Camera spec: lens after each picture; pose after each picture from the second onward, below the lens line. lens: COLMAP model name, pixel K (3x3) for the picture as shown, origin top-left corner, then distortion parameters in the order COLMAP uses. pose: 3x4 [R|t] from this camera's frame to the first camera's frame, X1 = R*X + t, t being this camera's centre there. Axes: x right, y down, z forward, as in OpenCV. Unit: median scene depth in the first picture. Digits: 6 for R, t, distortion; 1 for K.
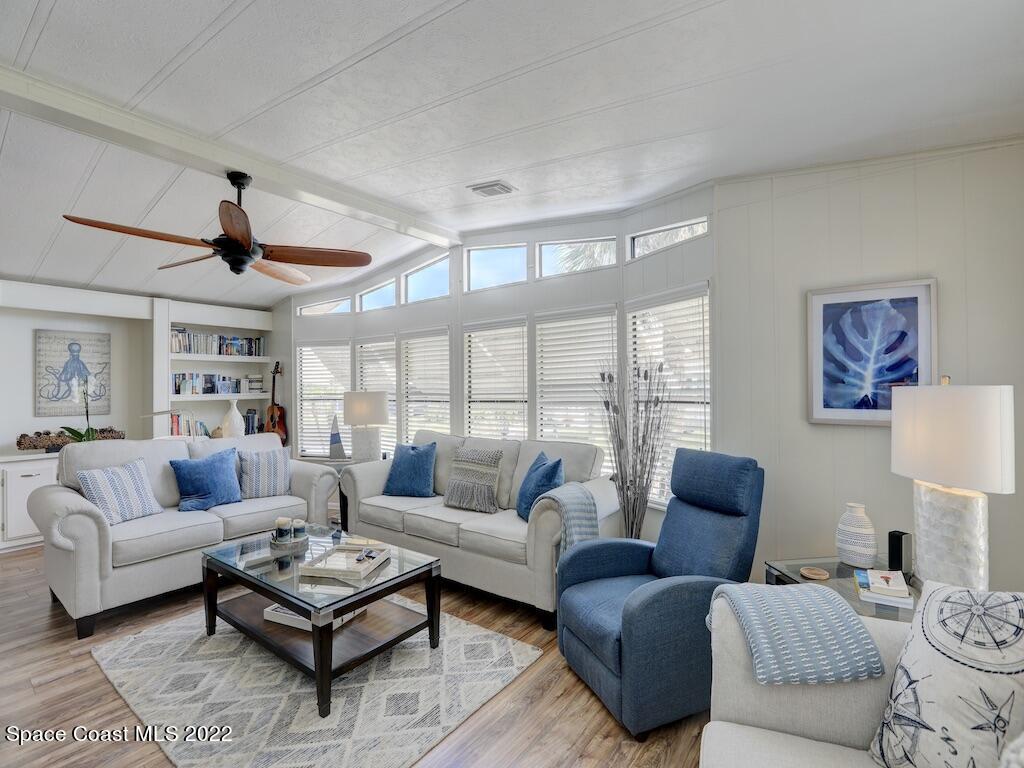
lens RADIAL K [[469.0, 0, 516.6], [0, 469.0, 389.8], [0, 0, 1]] dist [-0.027859, 0.002153]
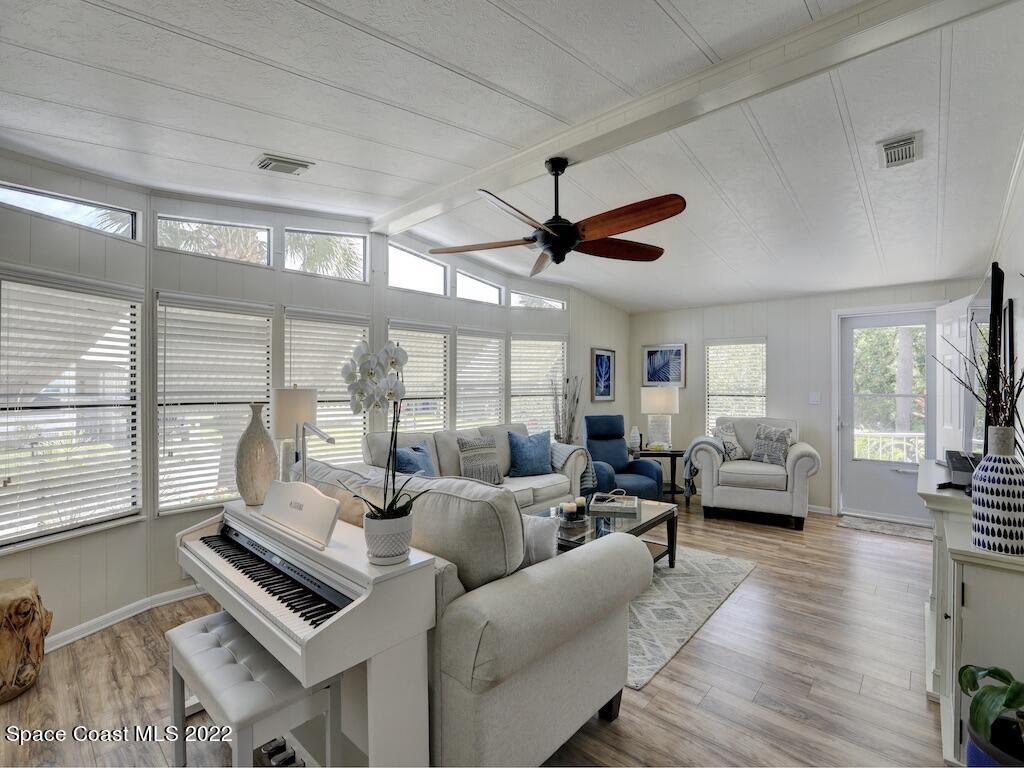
lens RADIAL K [[469.0, 0, 519.2], [0, 469.0, 383.1], [0, 0, 1]] dist [-0.027859, 0.002153]
pose [[0.090189, 0.015873, 0.995798, -1.573830], [0.000585, 0.999872, -0.015991, 0.008792], [-0.995925, 0.002024, 0.090168, 0.980433]]
